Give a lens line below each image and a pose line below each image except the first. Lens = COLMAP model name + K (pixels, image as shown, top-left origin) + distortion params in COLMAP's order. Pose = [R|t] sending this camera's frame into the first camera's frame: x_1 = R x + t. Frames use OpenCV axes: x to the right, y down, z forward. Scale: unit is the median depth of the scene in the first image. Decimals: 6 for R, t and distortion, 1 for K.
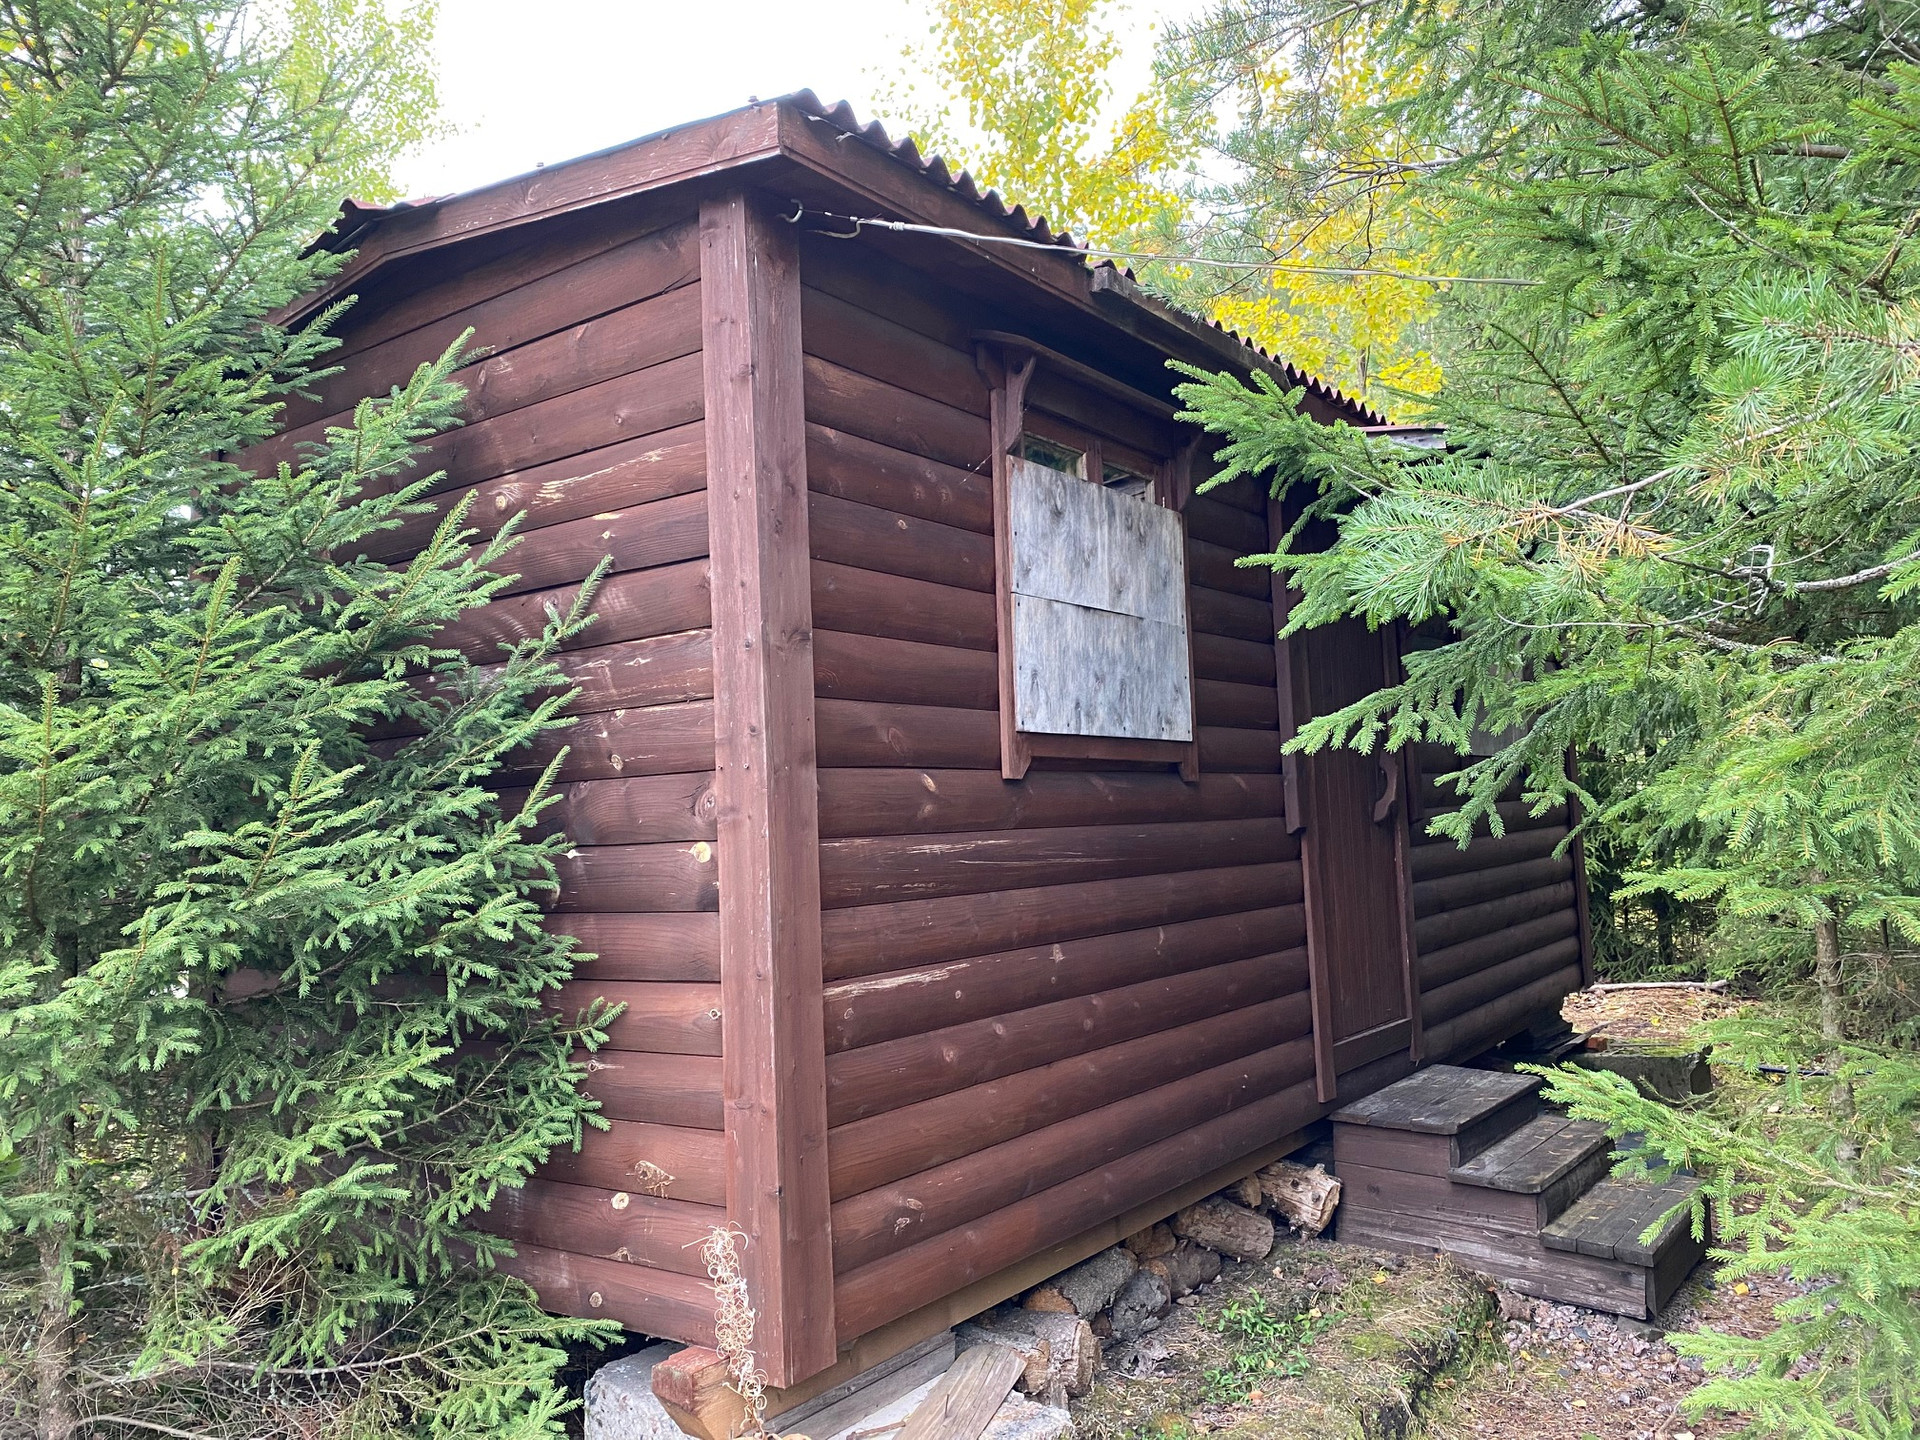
lens RADIAL K [[1457.3, 0, 955.9], [0, 1457.3, 723.6], [0, 0, 1]] dist [0.039681, -0.036106]
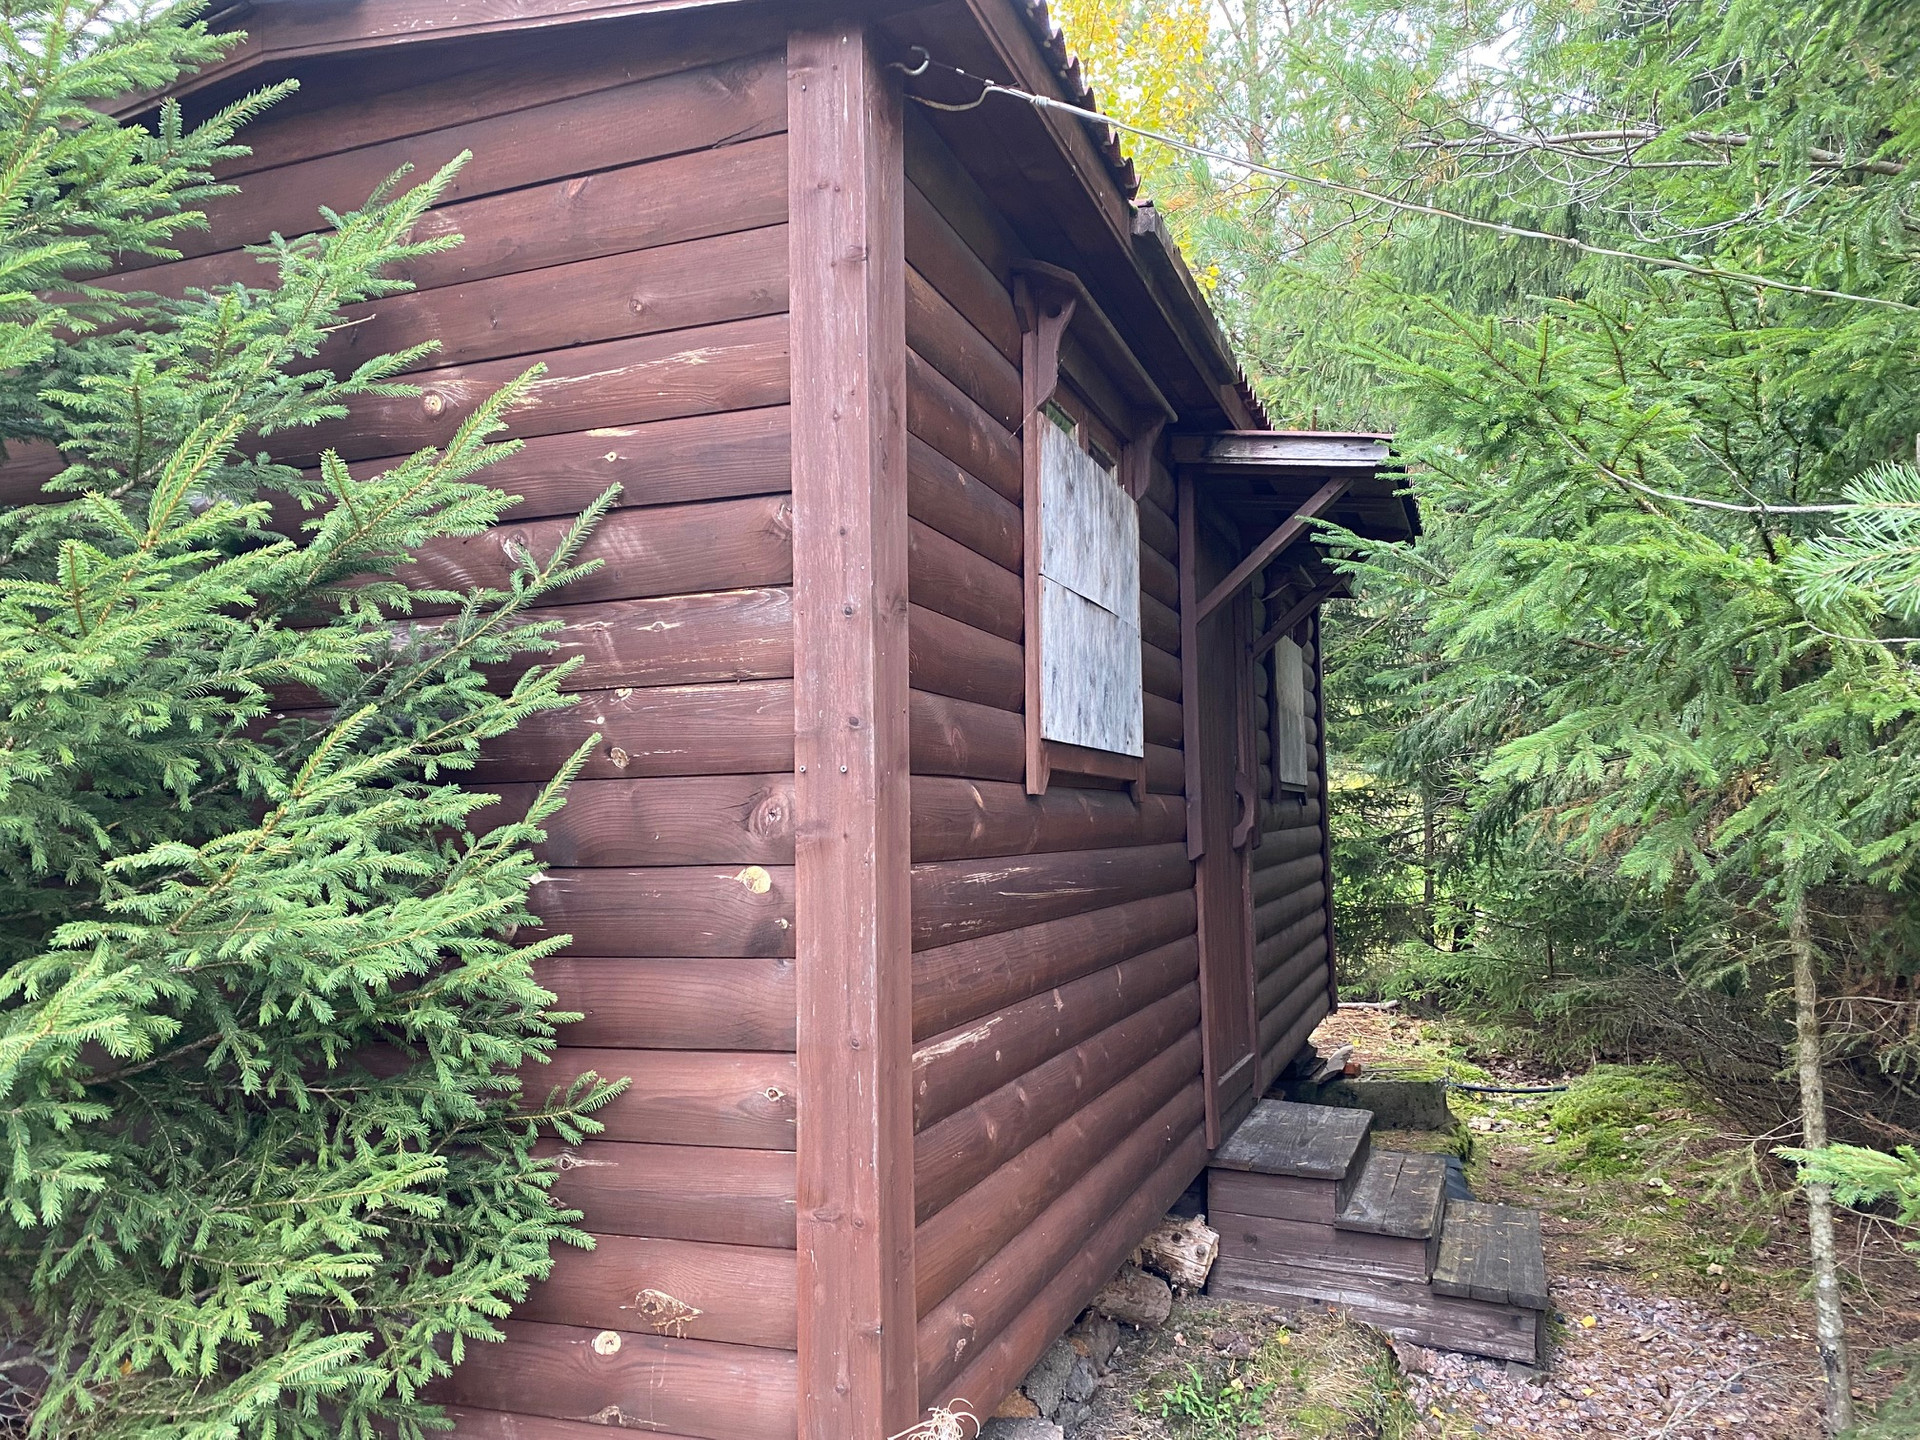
lens RADIAL K [[1457.3, 0, 950.3], [0, 1457.3, 727.9], [0, 0, 1]] dist [0.039681, -0.036106]
pose [[0.964304, 0.042229, 0.261410, -0.265475], [-0.040384, 0.999107, -0.012426, 0.013508], [-0.261701, 0.001425, 0.965148, 0.226813]]
